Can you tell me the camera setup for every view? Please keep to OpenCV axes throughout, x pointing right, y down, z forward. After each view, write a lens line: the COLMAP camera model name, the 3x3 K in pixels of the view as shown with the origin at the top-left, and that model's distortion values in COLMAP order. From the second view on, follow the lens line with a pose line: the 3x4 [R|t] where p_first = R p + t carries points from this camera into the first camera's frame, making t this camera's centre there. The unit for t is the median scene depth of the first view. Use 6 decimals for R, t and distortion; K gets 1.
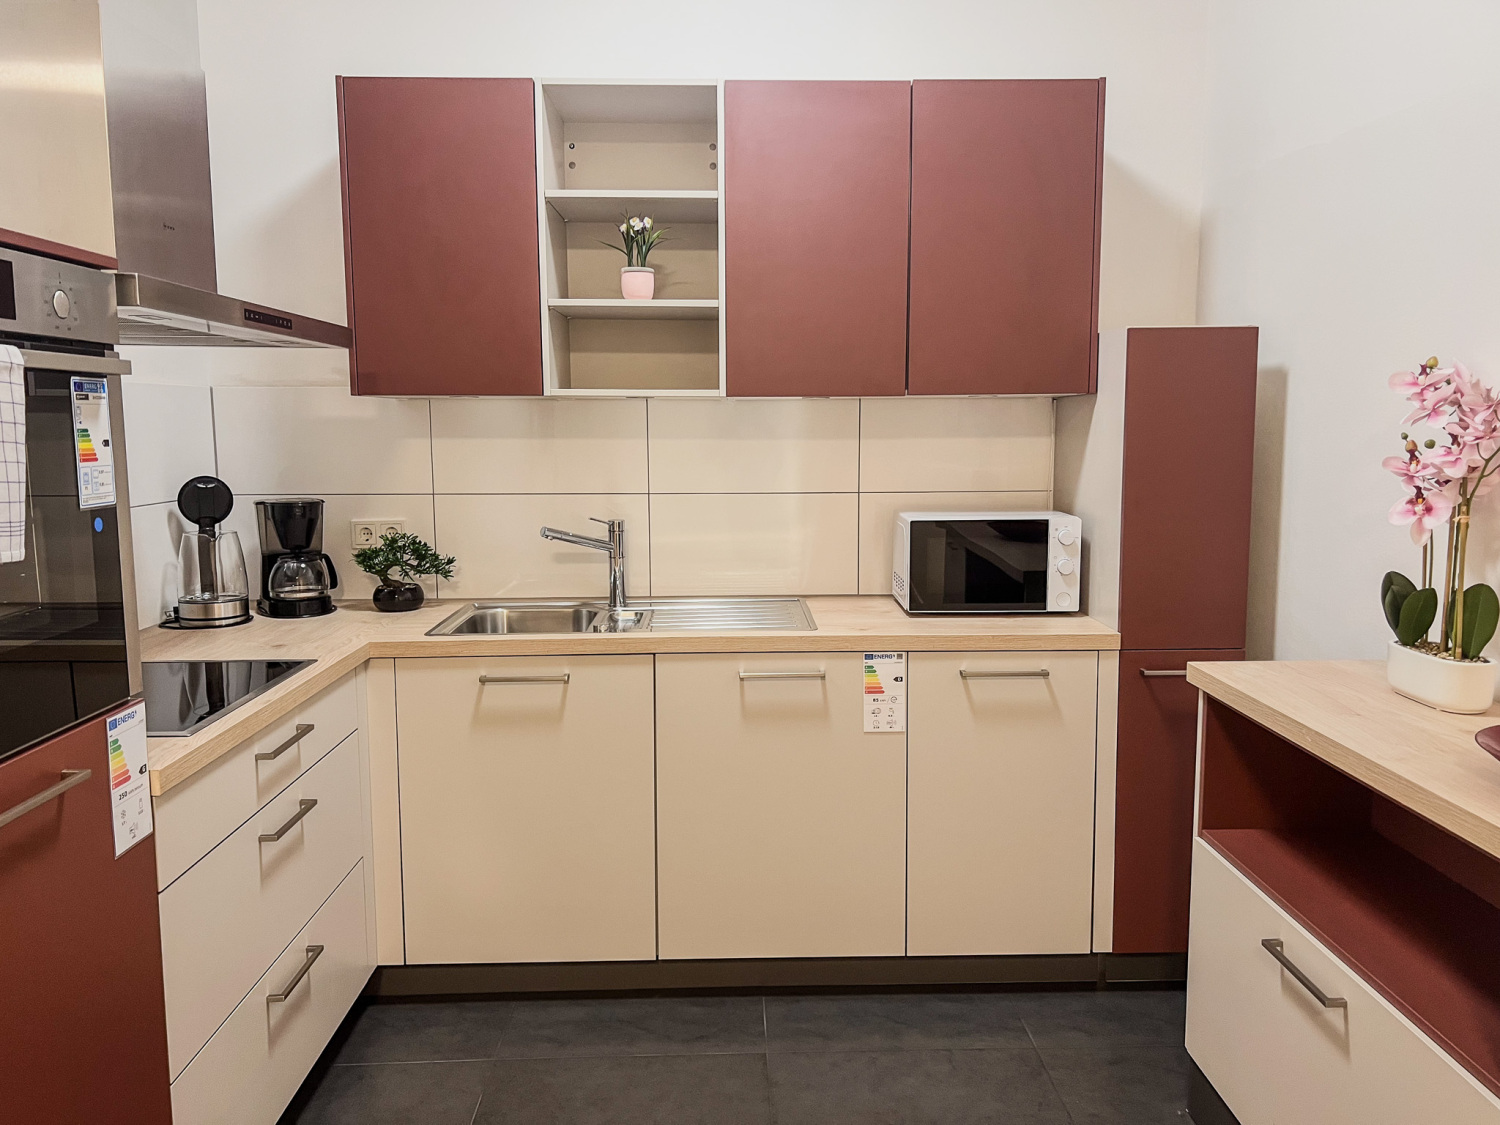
lens RADIAL K [[1125.7, 0, 758.6], [0, 1125.7, 557.1], [0, 0, 1]] dist [0.068017, -0.076634]
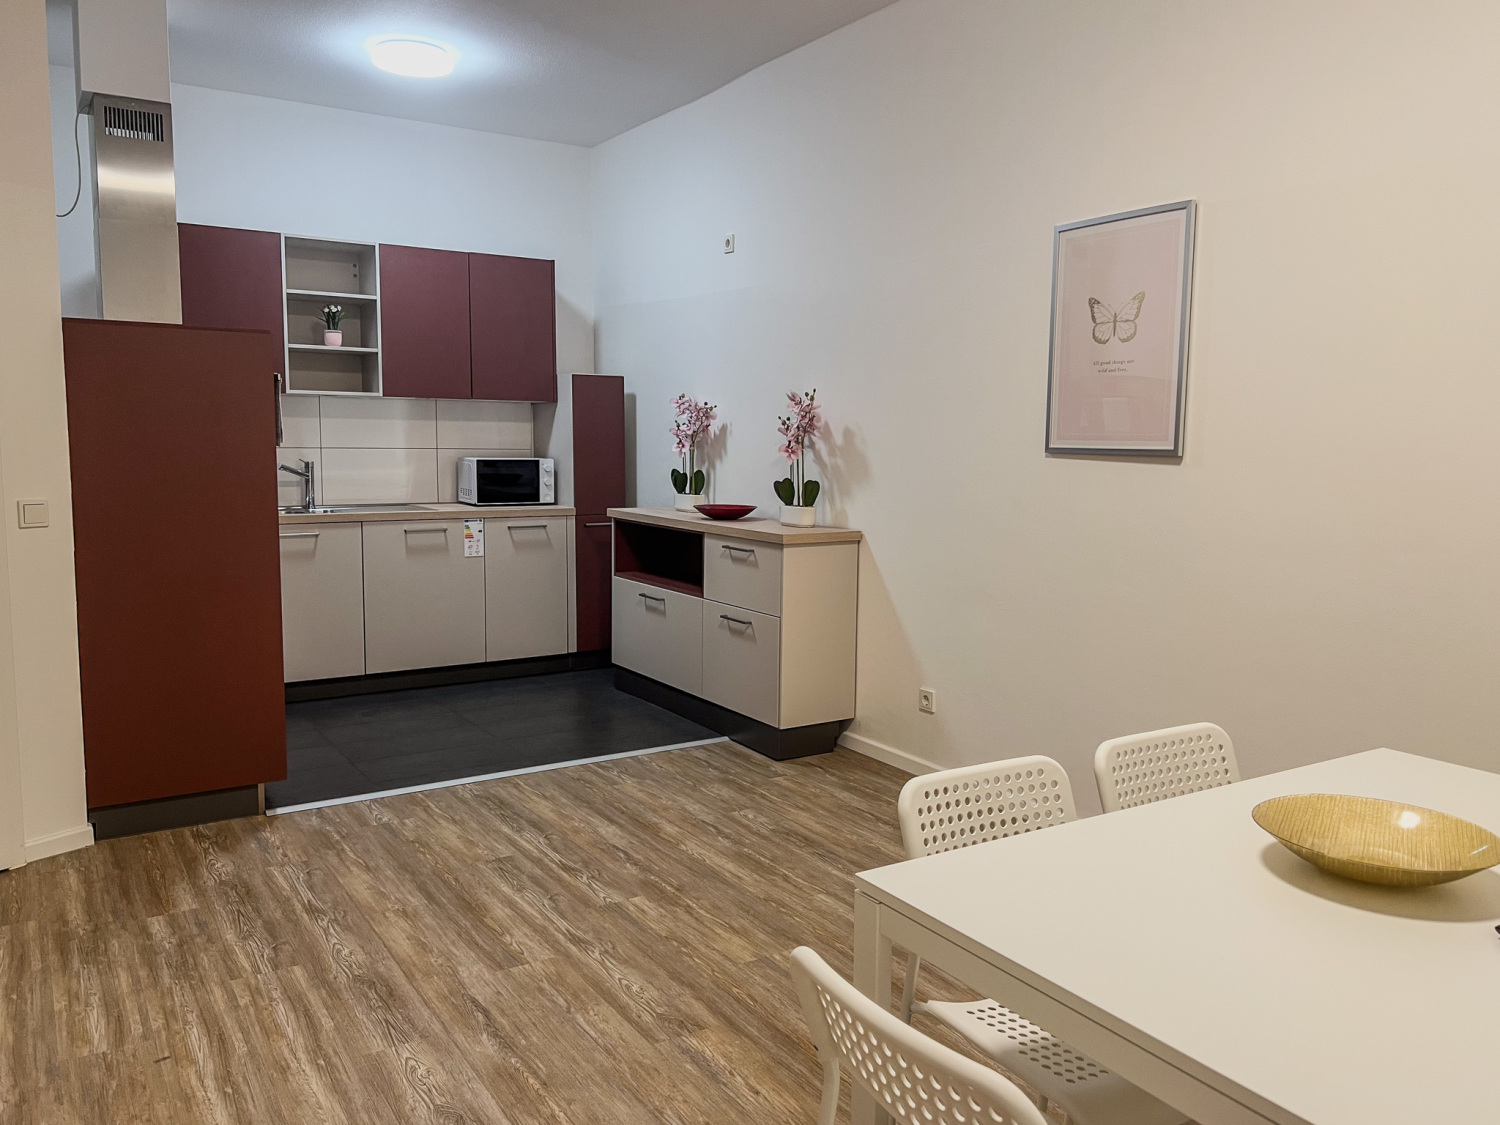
lens RADIAL K [[1125.7, 0, 745.1], [0, 1125.7, 558.7], [0, 0, 1]] dist [0.068017, -0.076634]
pose [[0.861666, -0.040890, 0.505826, -0.523048], [0.043812, 0.999021, 0.006127, 0.166013], [-0.505581, 0.016882, 0.862614, -1.095782]]
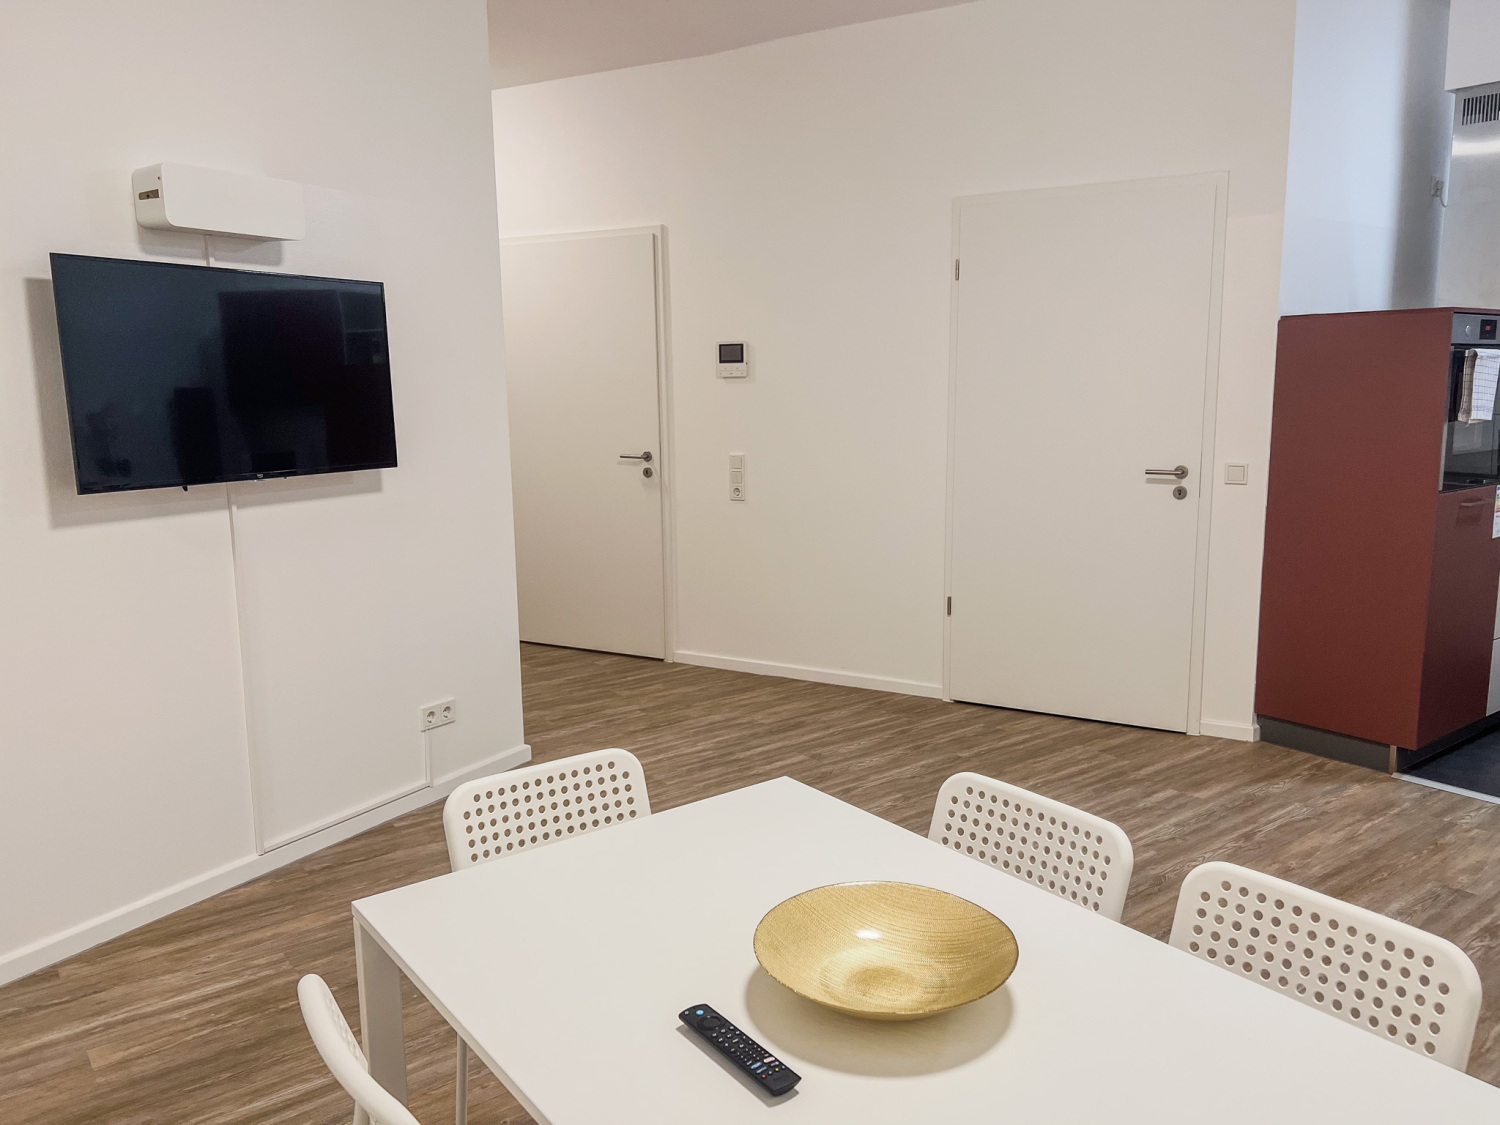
lens RADIAL K [[1125.7, 0, 762.5], [0, 1125.7, 559.1], [0, 0, 1]] dist [0.068017, -0.076634]
pose [[0.592119, 0.127234, -0.795743, 0.317157], [-0.085185, 0.991807, 0.095196, 0.115594], [0.801335, 0.011418, 0.598106, -1.116987]]
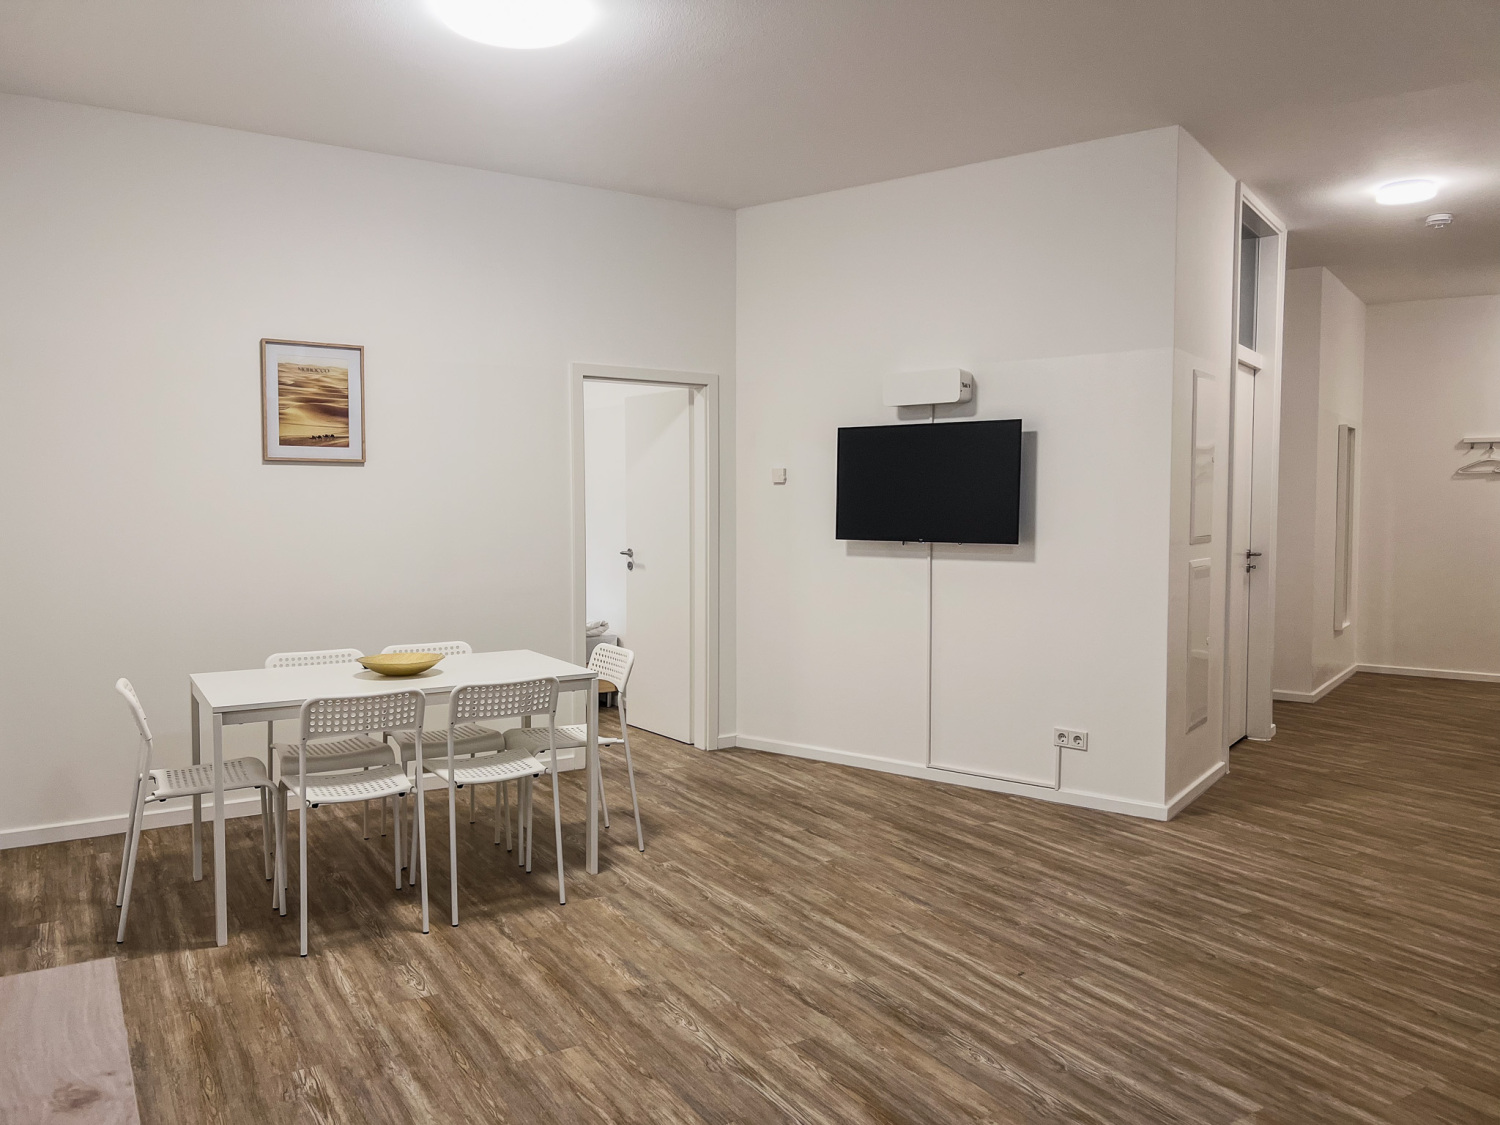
lens RADIAL K [[1125.7, 0, 769.5], [0, 1125.7, 552.8], [0, 0, 1]] dist [0.068017, -0.076634]
pose [[-0.863232, 0.025421, -0.504168, 0.321615], [-0.056165, 0.987694, 0.145967, -0.061511], [0.501674, 0.154320, -0.851181, 0.661561]]
